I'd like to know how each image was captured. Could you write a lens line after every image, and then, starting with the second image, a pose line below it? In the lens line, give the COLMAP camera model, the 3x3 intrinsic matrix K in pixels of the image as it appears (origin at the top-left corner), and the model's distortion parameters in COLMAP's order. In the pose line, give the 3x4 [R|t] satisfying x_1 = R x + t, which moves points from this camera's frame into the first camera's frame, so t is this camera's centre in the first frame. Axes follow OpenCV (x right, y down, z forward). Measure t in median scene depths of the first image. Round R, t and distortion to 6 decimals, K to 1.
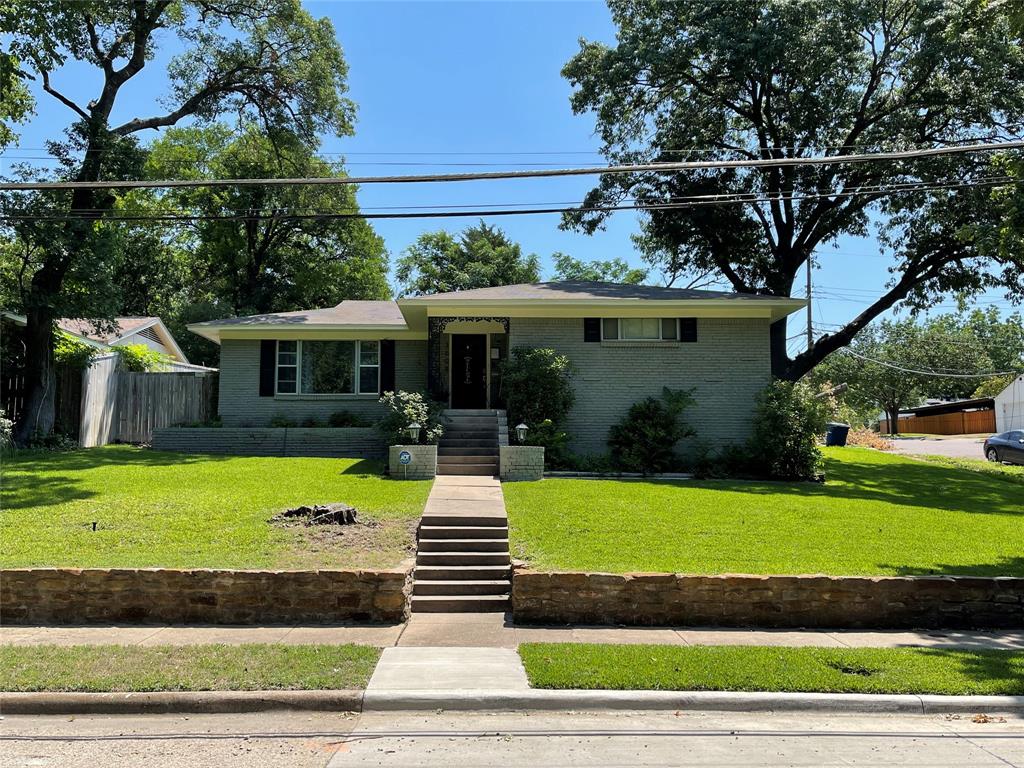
lens RADIAL K [[909.6, 0, 512.0], [0, 909.6, 384.0], [0, 0, 1]] dist [0.043784, -0.016735]
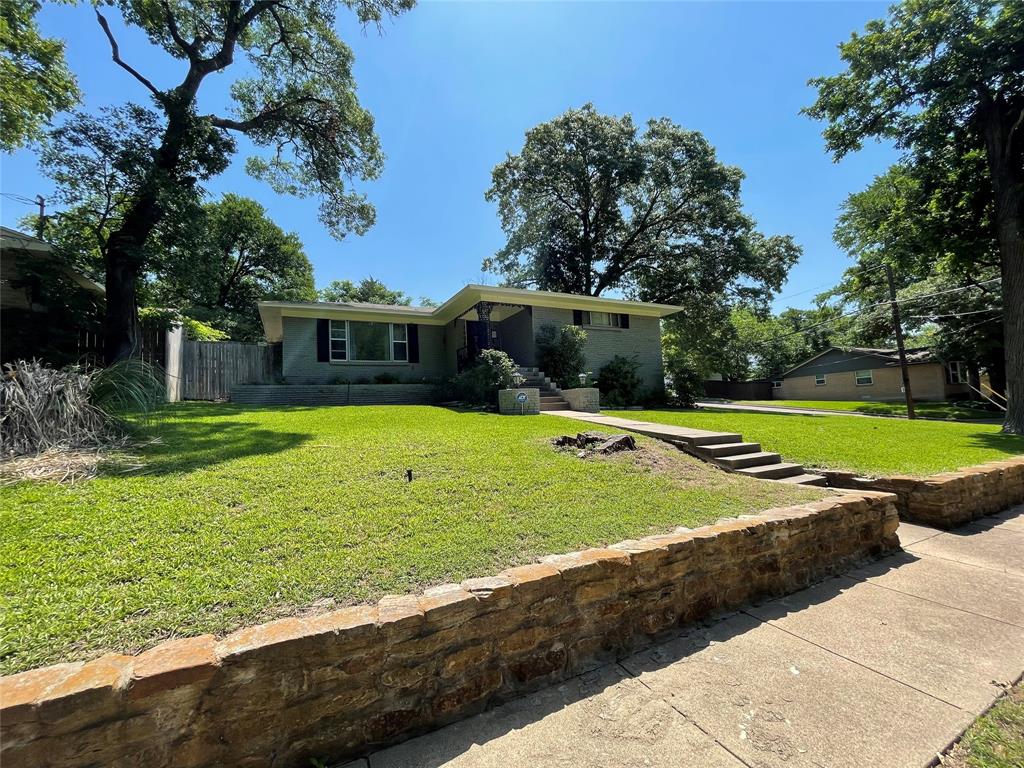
lens RADIAL K [[417.2, 0, 512.0], [0, 417.2, 384.0], [0, 0, 1]] dist [-0.001480, 0.000113]
pose [[0.902581, -0.010954, 0.430381, -0.325013], [0.006342, 0.999906, 0.012149, 0.045760], [-0.430474, -0.008237, 0.902565, 0.399003]]
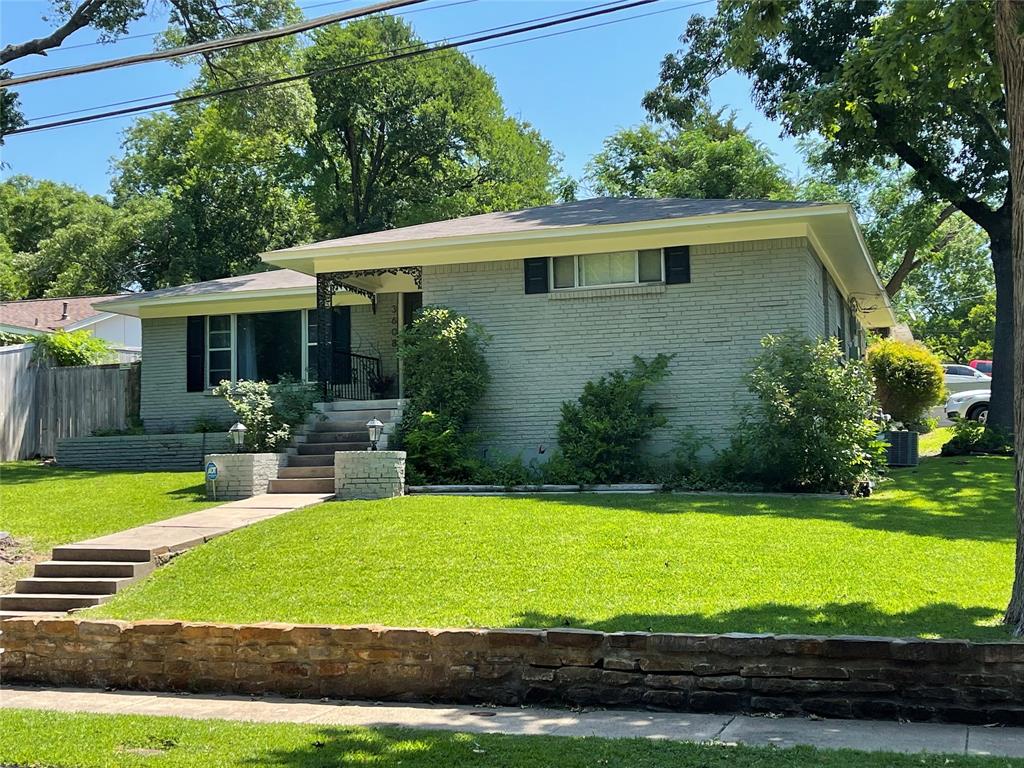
lens RADIAL K [[1393.0, 0, 512.0], [0, 1393.0, 384.0], [0, 0, 1]] dist [0.055114, -0.068377]
pose [[0.937451, -0.044145, -0.345306, 0.426872], [0.051494, 0.998600, 0.012135, 0.007704], [0.344287, -0.029157, 0.938412, 0.016201]]
